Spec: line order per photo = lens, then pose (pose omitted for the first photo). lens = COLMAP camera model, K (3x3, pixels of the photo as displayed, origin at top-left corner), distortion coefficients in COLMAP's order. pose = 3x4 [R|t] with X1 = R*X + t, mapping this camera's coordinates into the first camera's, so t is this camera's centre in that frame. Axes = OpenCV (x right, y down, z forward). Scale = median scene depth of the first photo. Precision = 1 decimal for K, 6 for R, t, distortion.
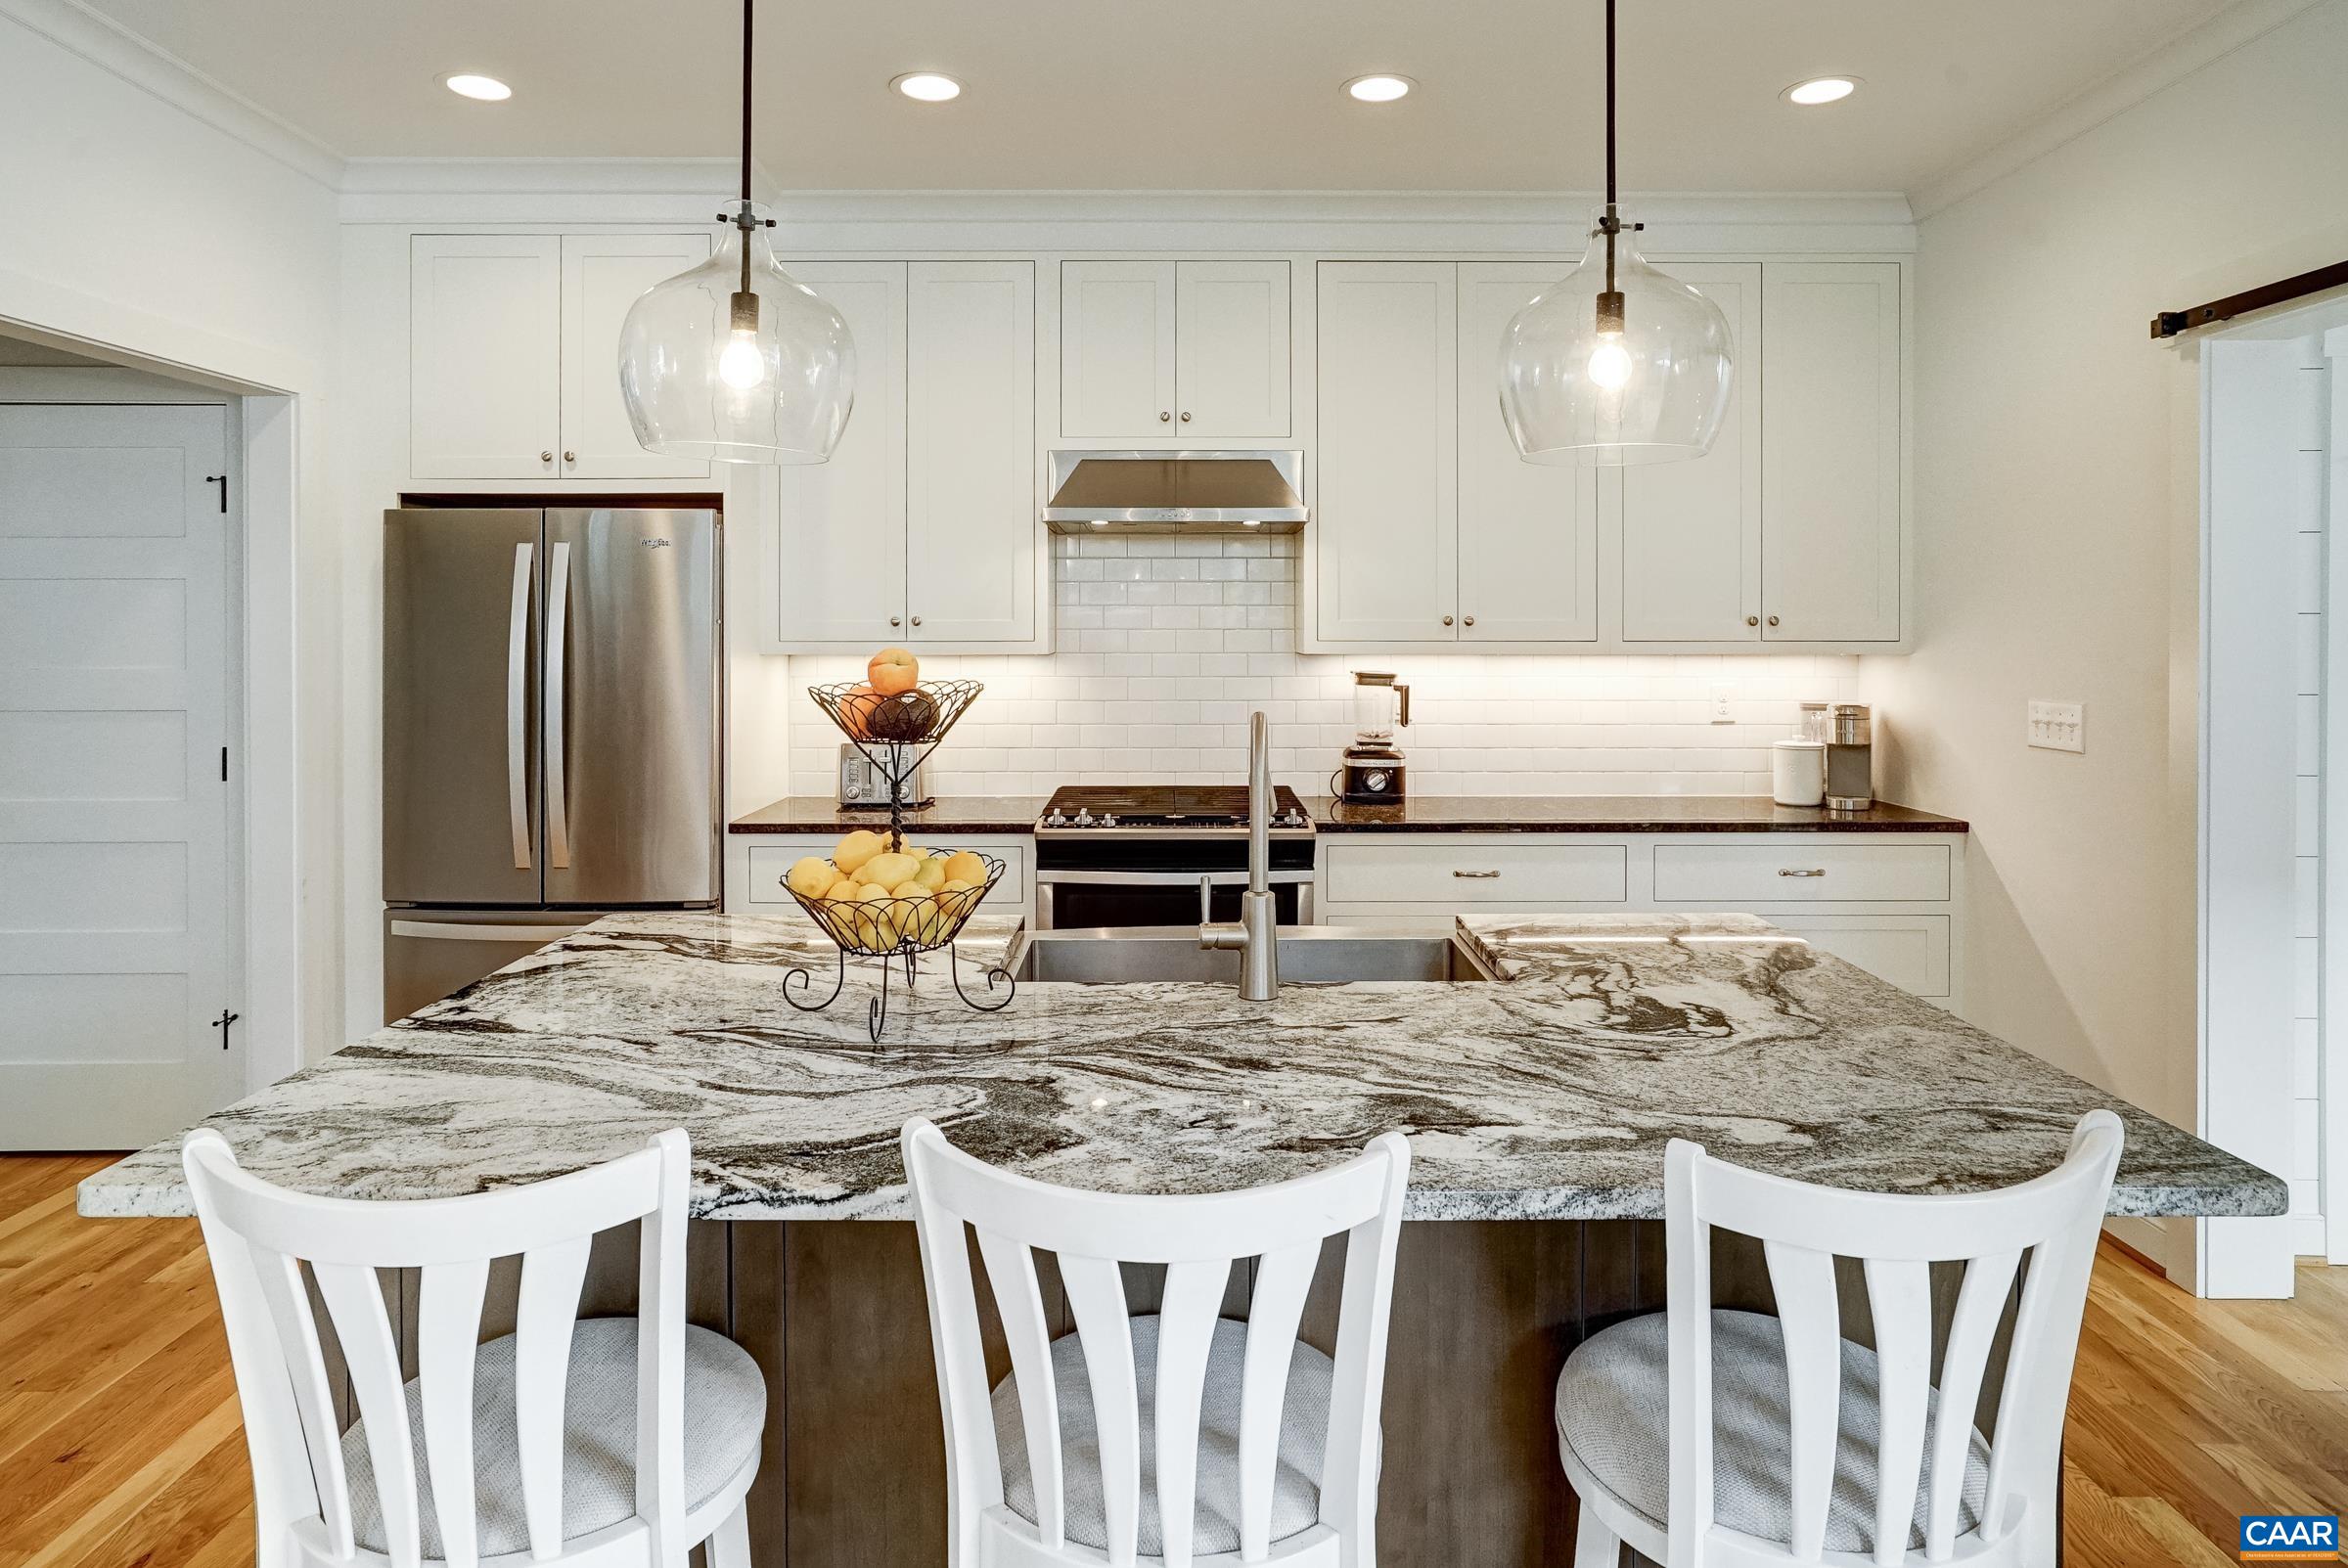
lens RADIAL K [[1378.4, 0, 1178.7], [0, 1378.4, 631.0], [0, 0, 1]] dist [0.002140, 0.002453]
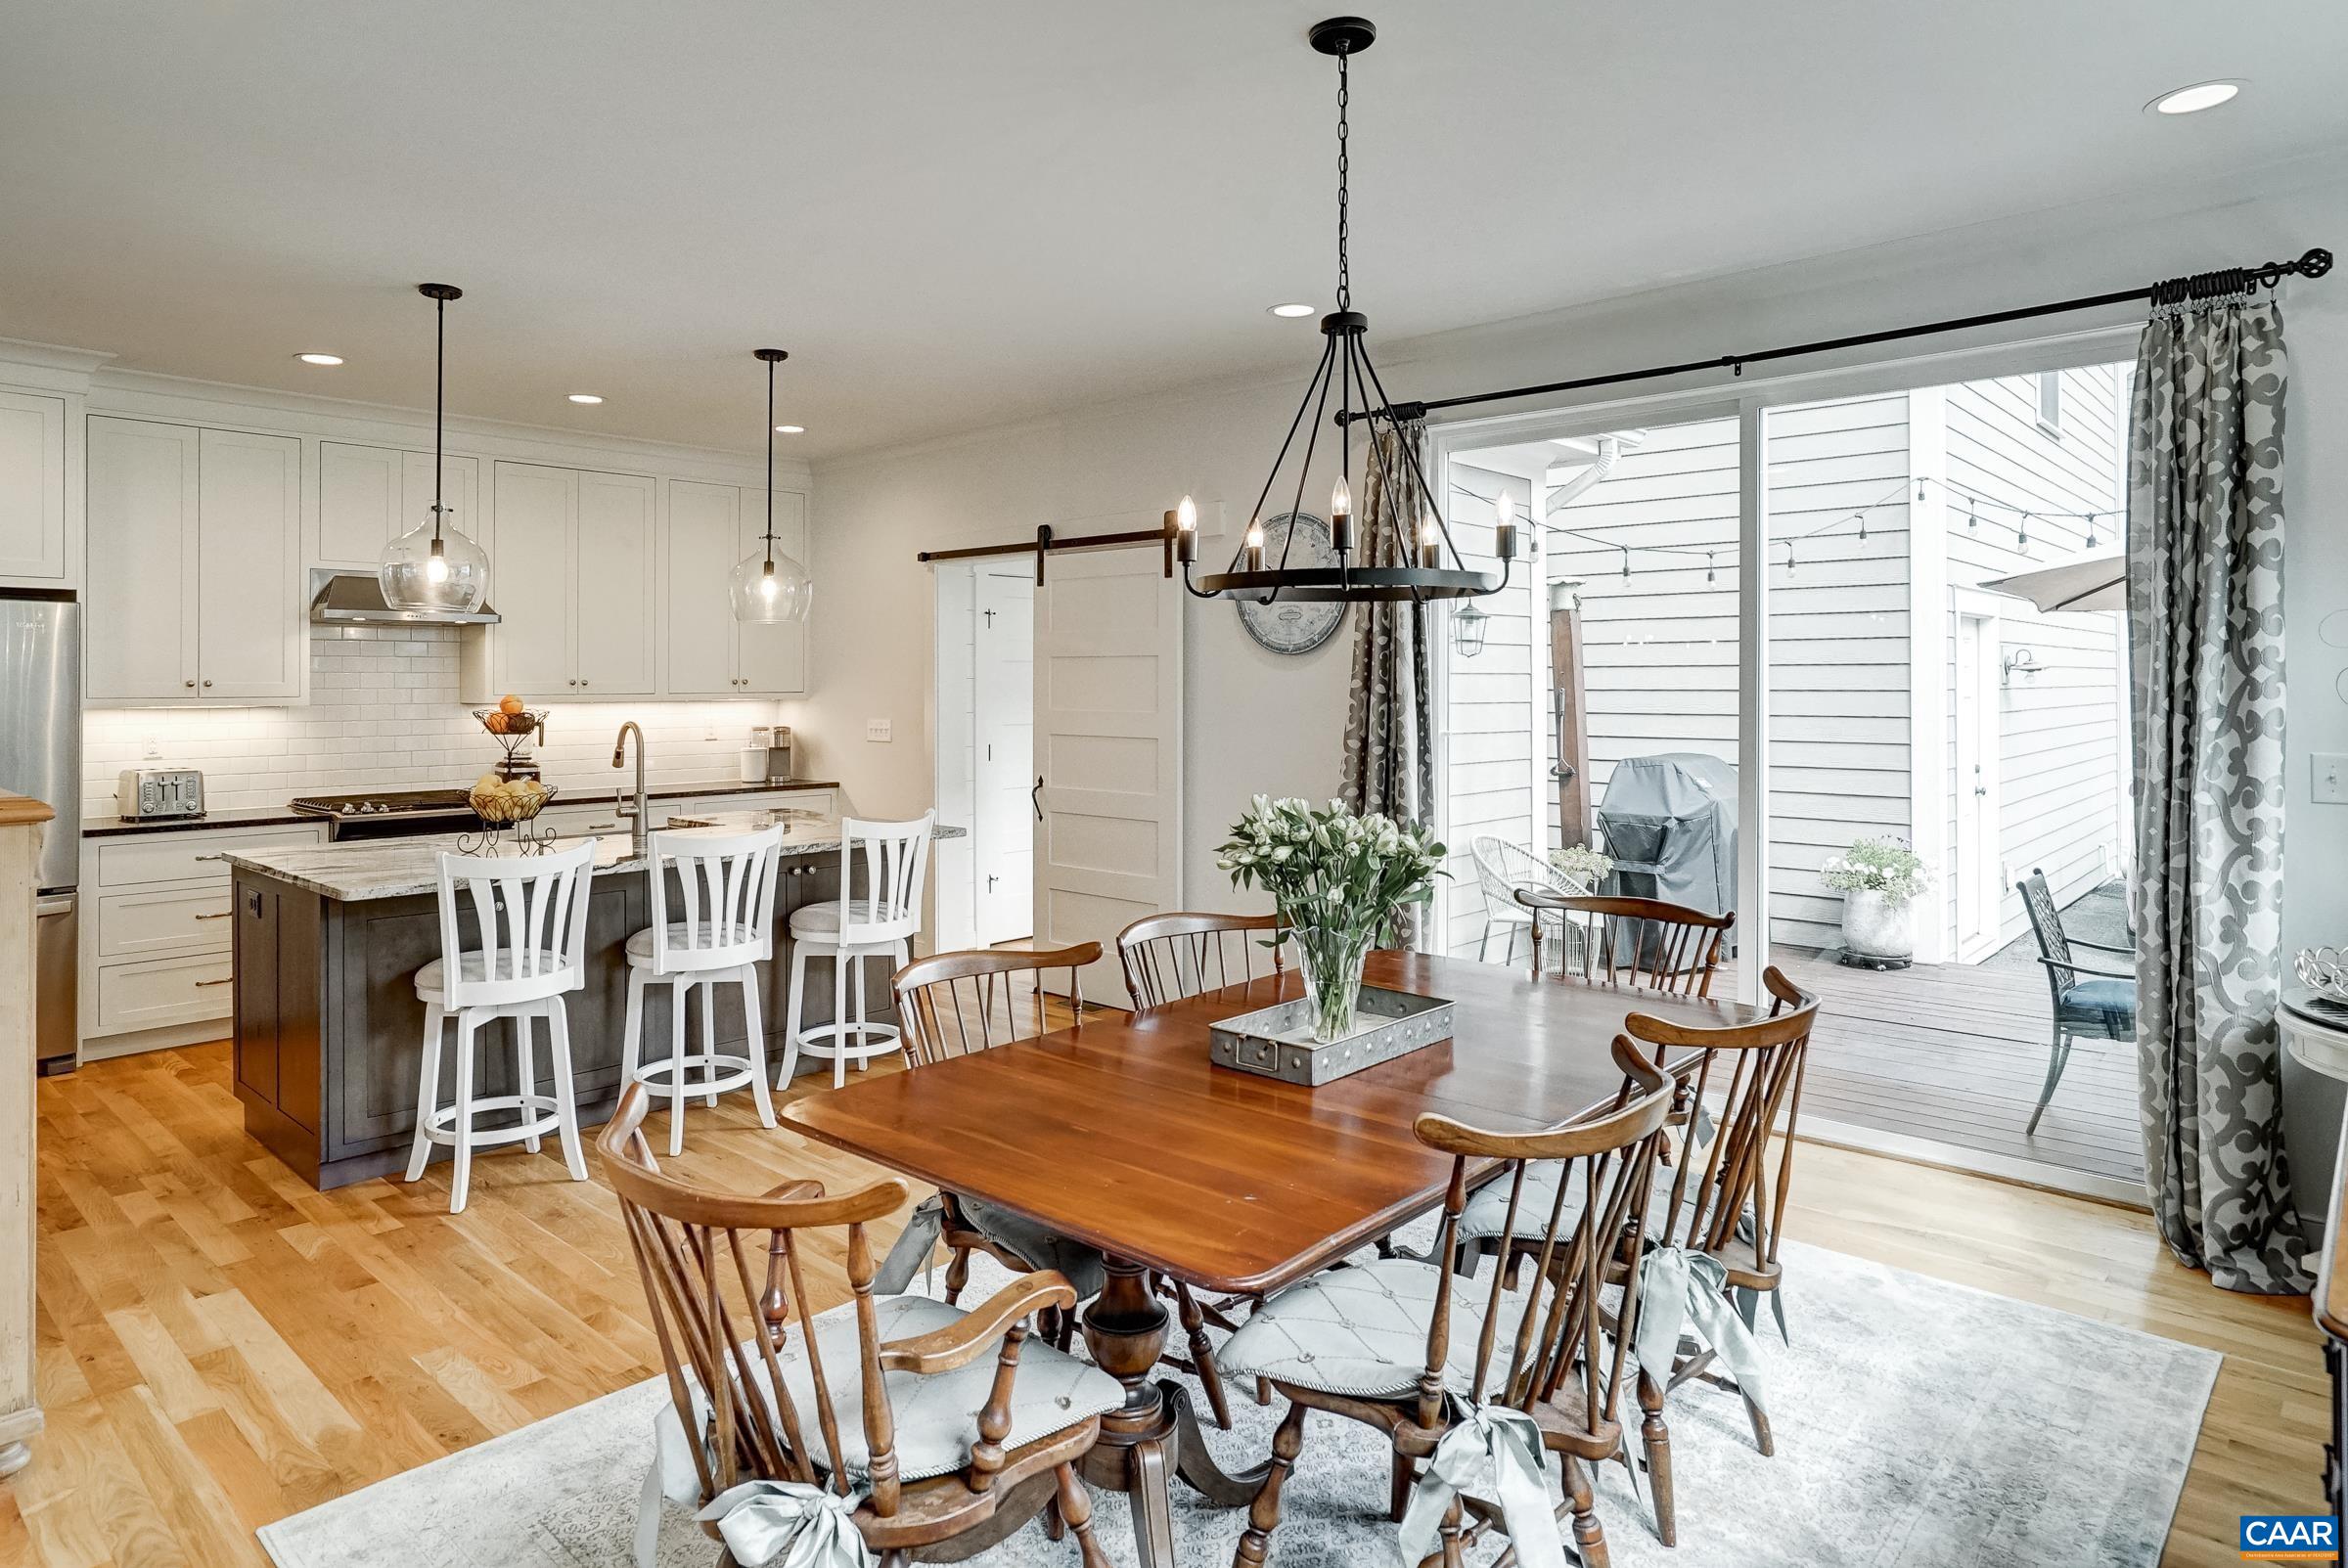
lens RADIAL K [[1349.6, 0, 1141.7], [0, 1349.6, 687.0], [0, 0, 1]] dist [-0.039866, 0.030793]
pose [[0.684415, -0.004976, 0.729076, -0.571511], [0.006539, 0.999978, 0.000687, 0.001928], [-0.729064, 0.004297, 0.684432, -0.683725]]
